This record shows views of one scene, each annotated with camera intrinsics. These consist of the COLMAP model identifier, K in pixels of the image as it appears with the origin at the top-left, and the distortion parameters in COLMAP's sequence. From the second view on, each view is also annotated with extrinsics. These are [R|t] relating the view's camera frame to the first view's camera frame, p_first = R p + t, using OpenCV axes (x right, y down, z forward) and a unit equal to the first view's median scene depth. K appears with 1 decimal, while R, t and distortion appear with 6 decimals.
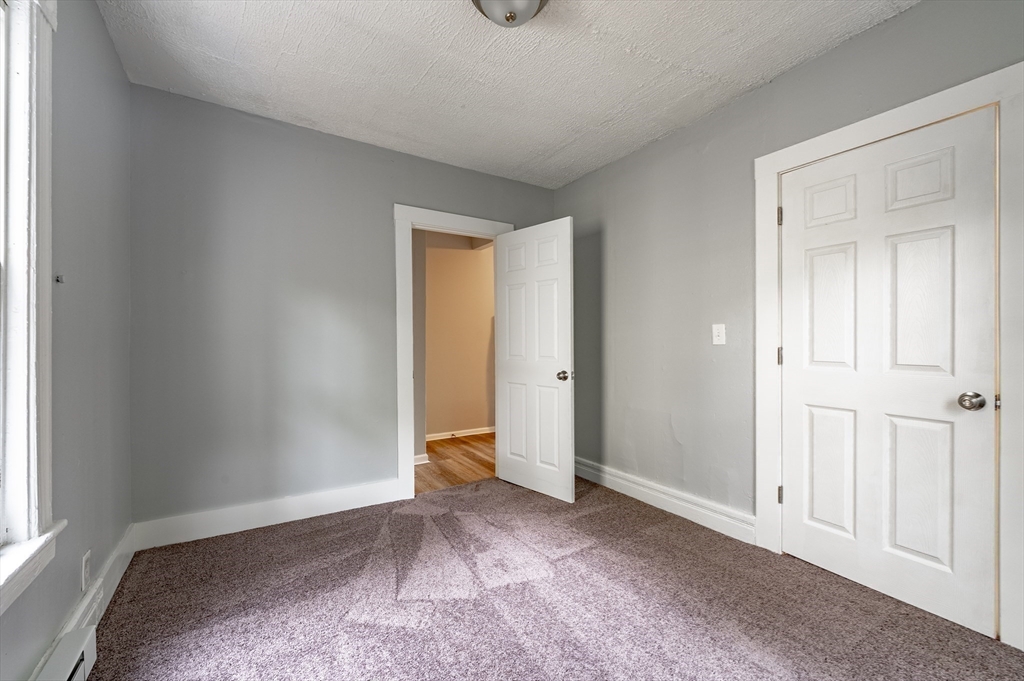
lens RADIAL K [[421.8, 0, 513.3], [0, 421.8, 338.1], [0, 0, 1]] dist [0.000601, -0.000312]
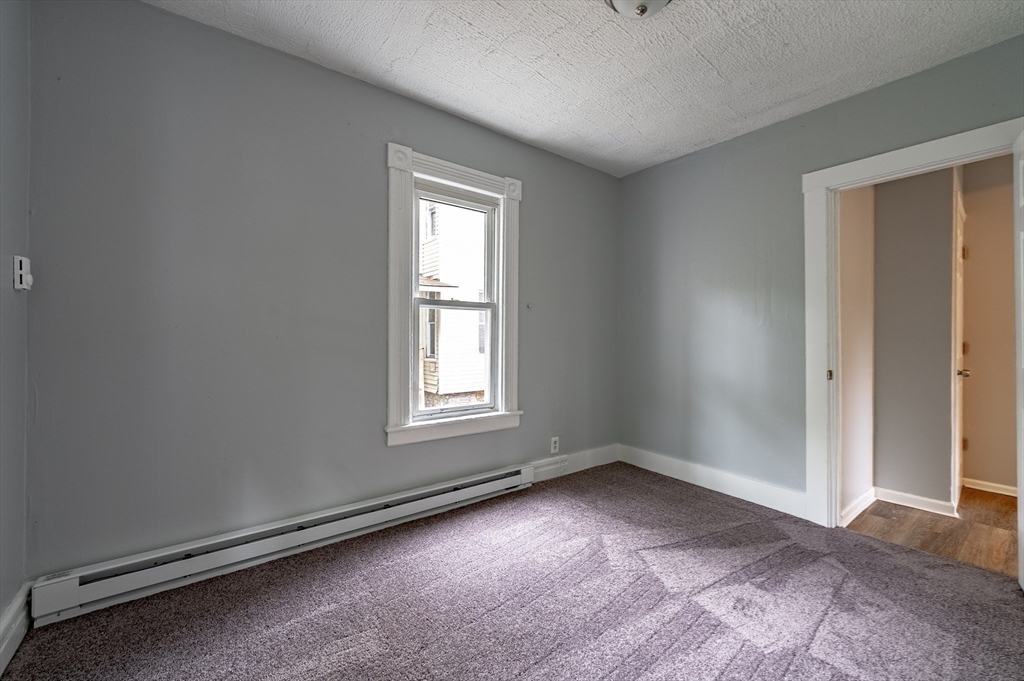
lens RADIAL K [[421.8, 0, 513.3], [0, 421.8, 338.1], [0, 0, 1]] dist [0.000601, -0.000312]
pose [[0.068590, 0.010459, -0.997590, 0.625502], [0.008914, 0.999899, 0.011096, -0.000824], [0.997605, -0.009653, 0.068490, 0.402155]]
